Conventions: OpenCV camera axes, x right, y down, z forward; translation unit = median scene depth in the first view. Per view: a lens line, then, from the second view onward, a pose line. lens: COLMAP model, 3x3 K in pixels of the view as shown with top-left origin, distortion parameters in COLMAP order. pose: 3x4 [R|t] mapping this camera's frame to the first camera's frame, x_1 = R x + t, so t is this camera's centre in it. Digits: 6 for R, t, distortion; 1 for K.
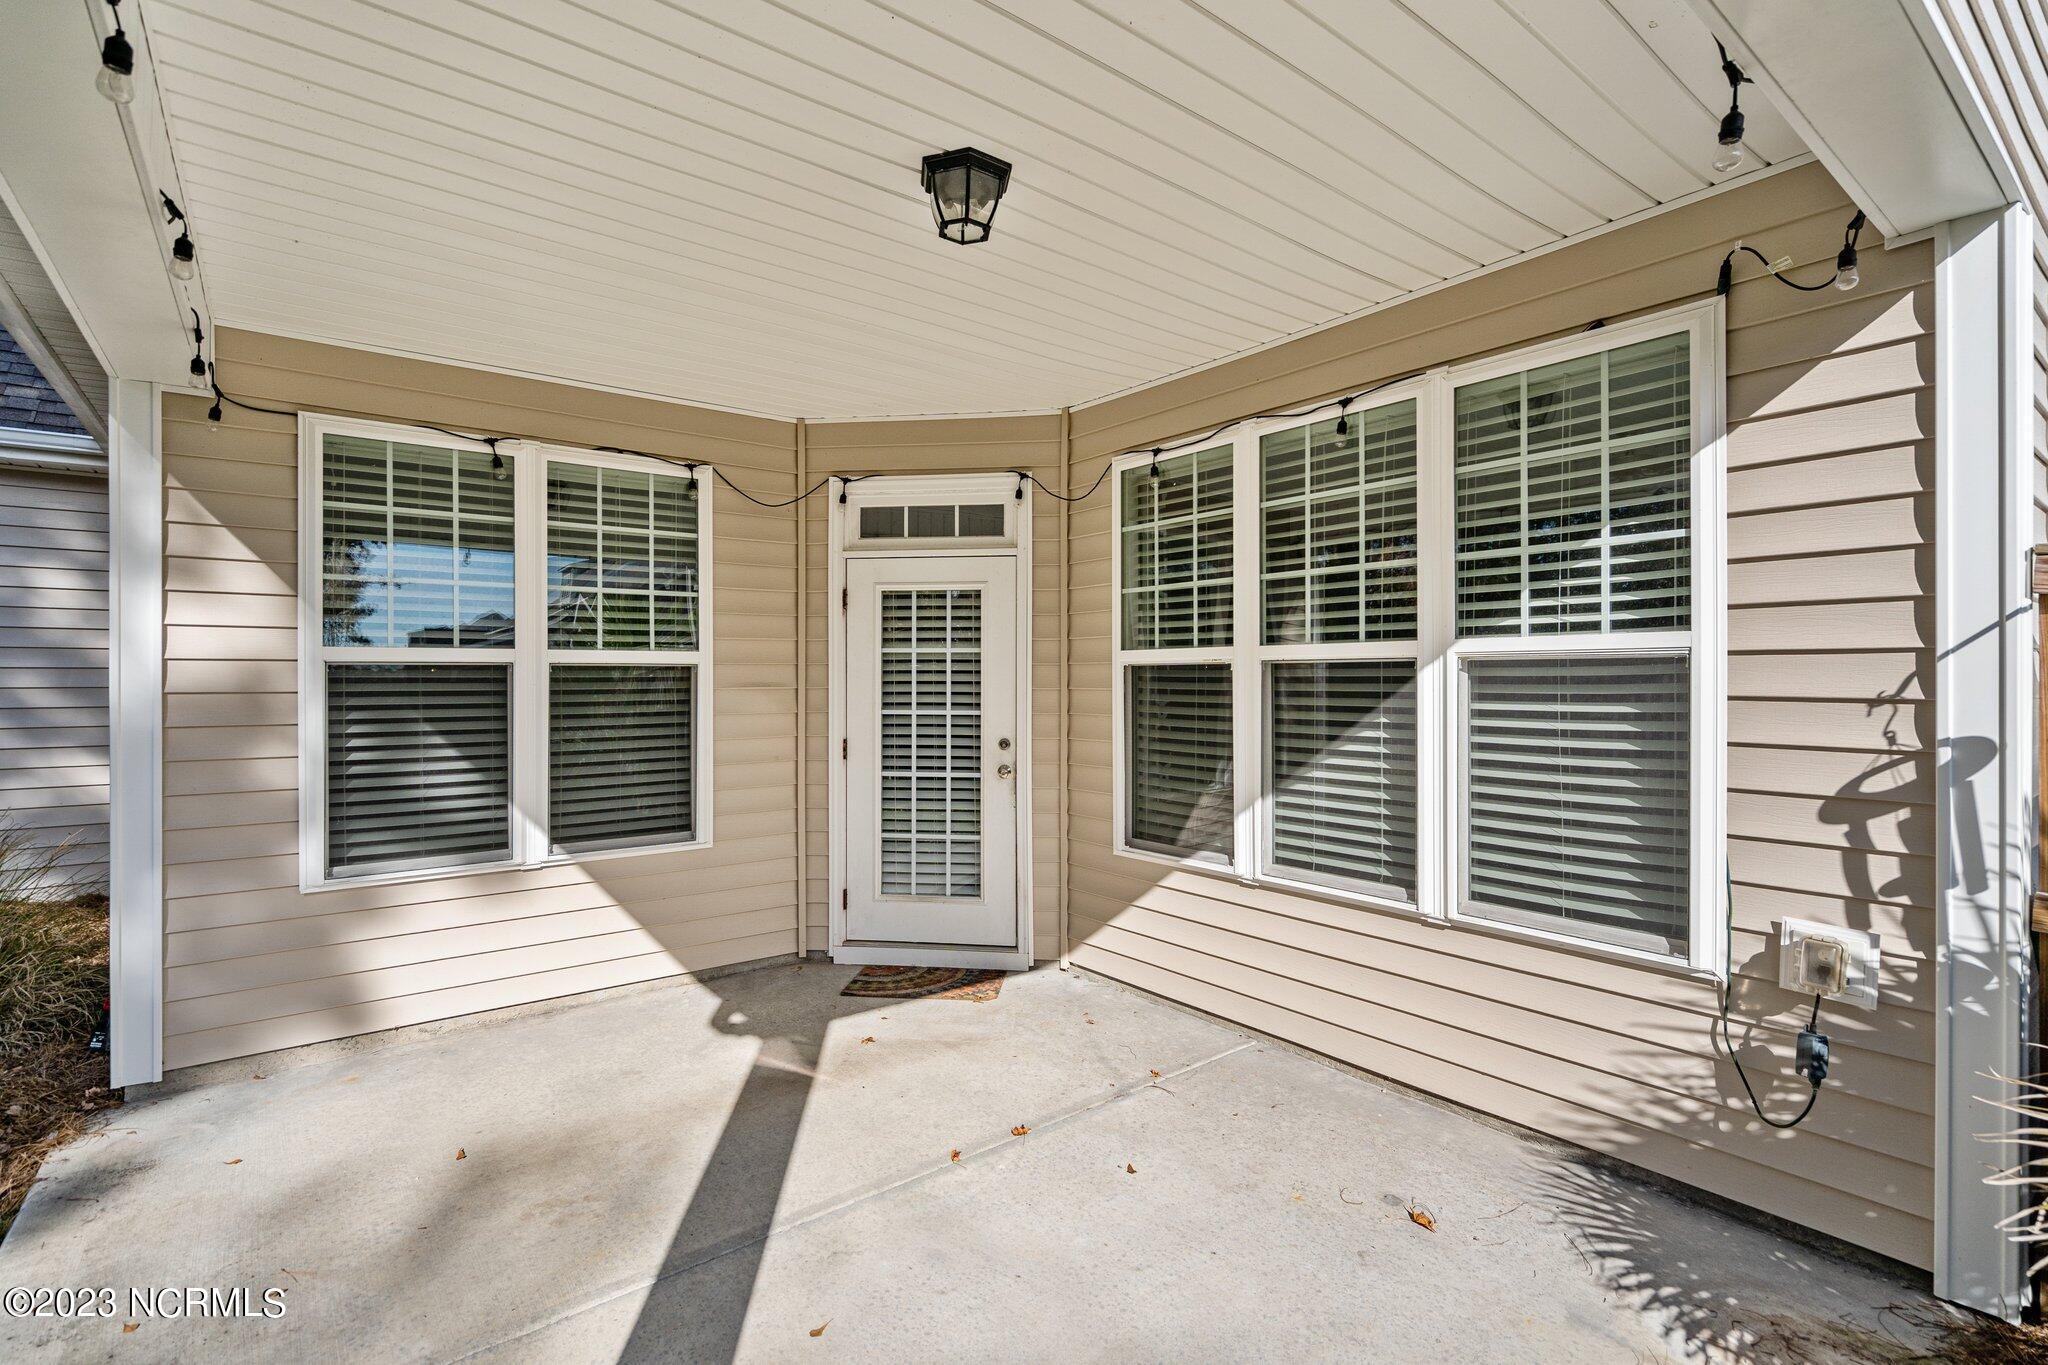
lens RADIAL K [[939.4, 0, 1020.6], [0, 939.4, 677.6], [0, 0, 1]] dist [-0.006673, 0.004826]
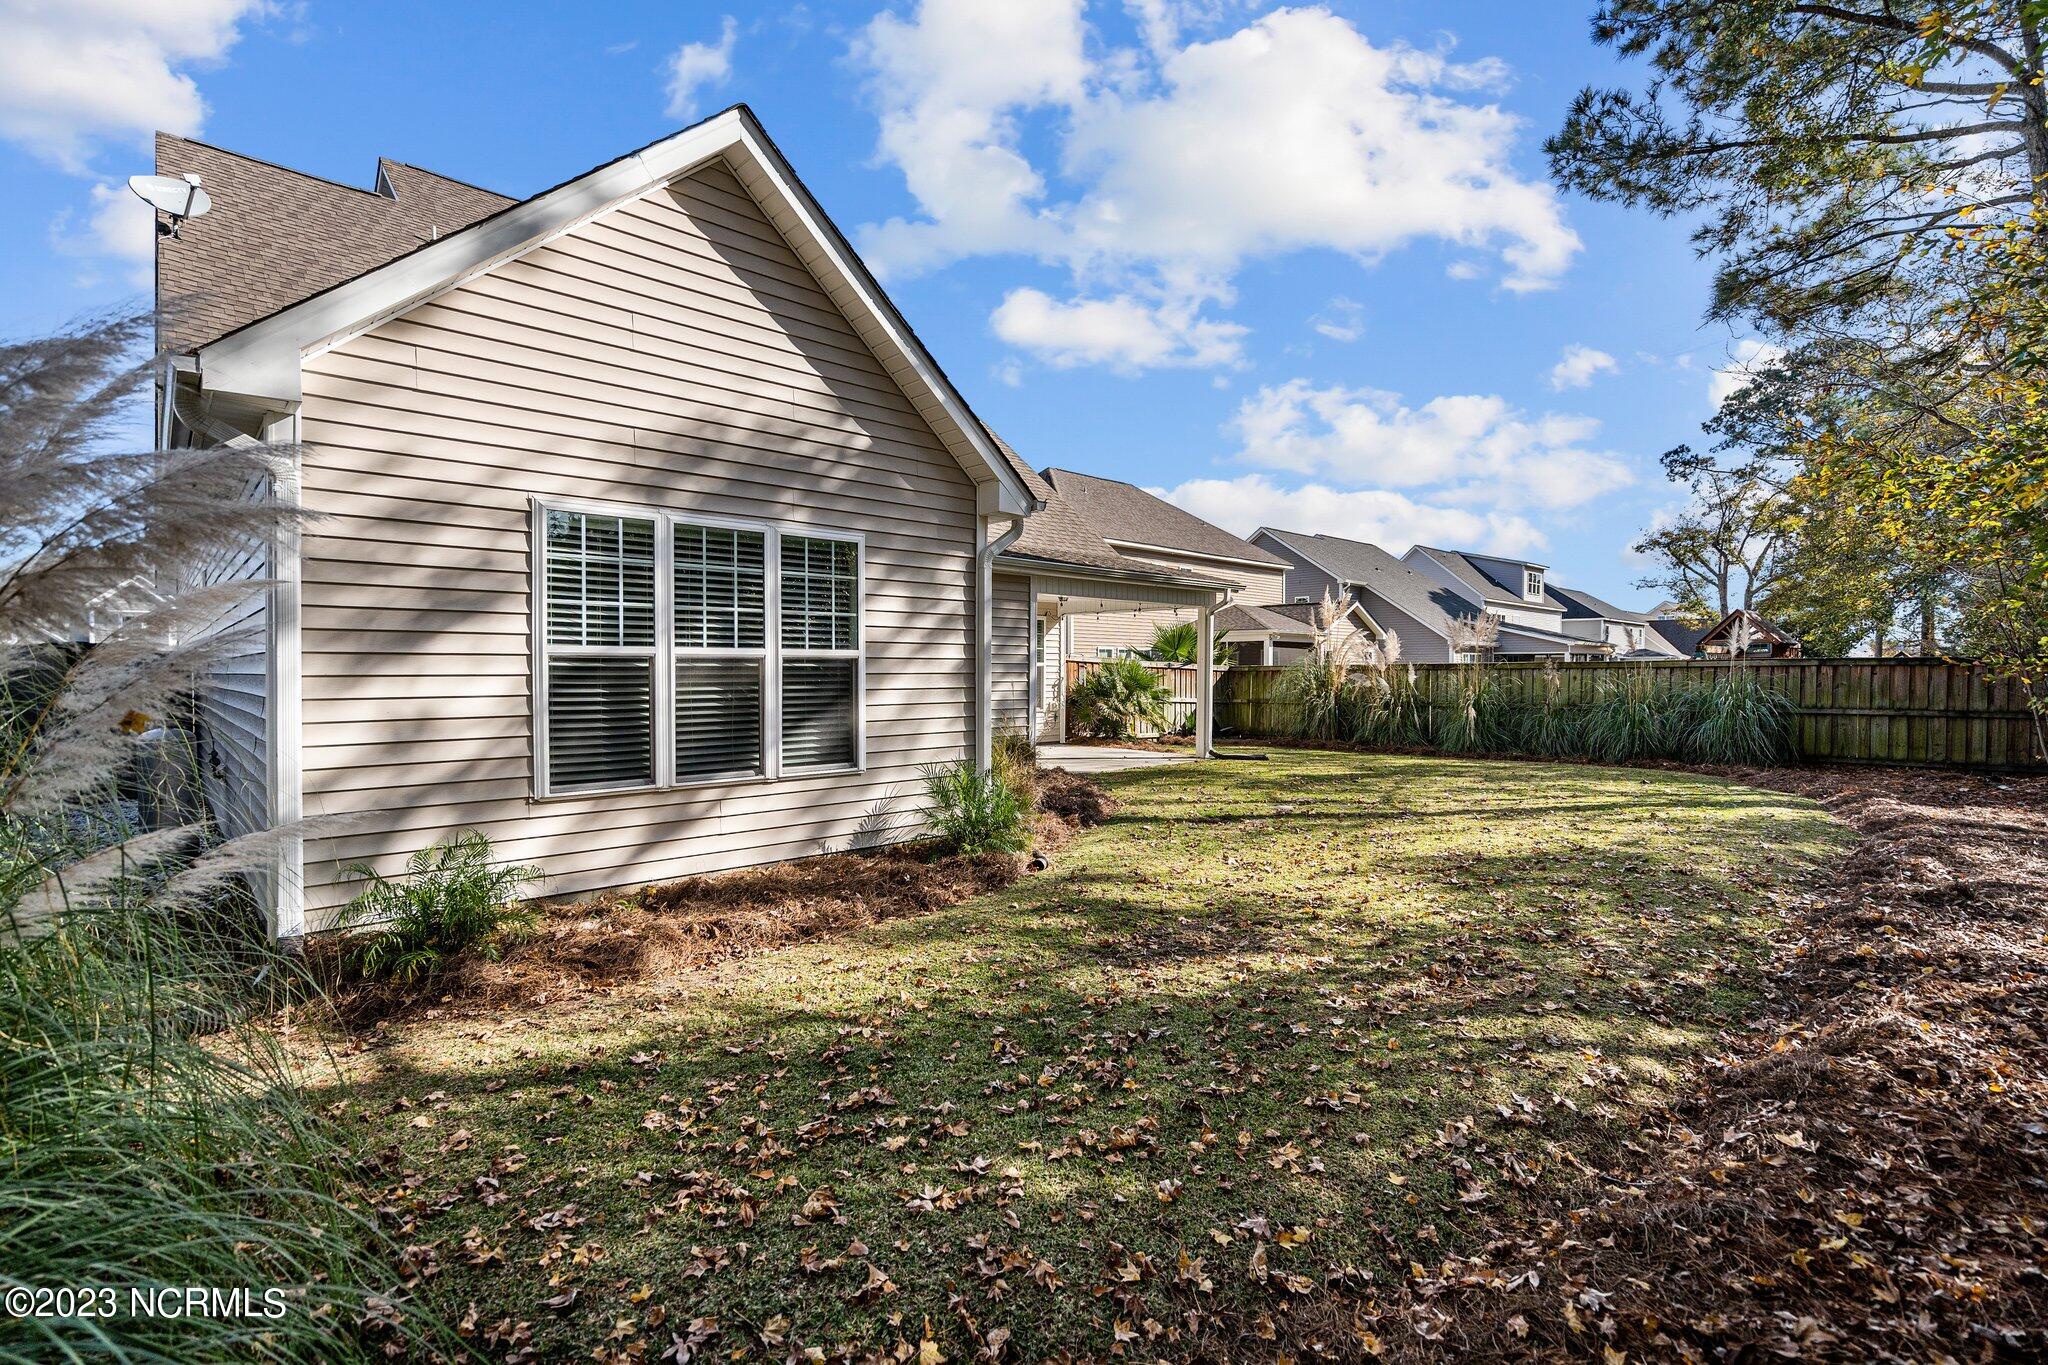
lens RADIAL K [[939.4, 0, 1012.2], [0, 939.4, 680.0], [0, 0, 1]] dist [-0.006673, 0.004826]
pose [[-0.077528, -0.010109, 0.996939, -3.697890], [-0.002788, 0.999947, 0.009923, 0.005778], [-0.996986, -0.002010, -0.077552, 1.049342]]
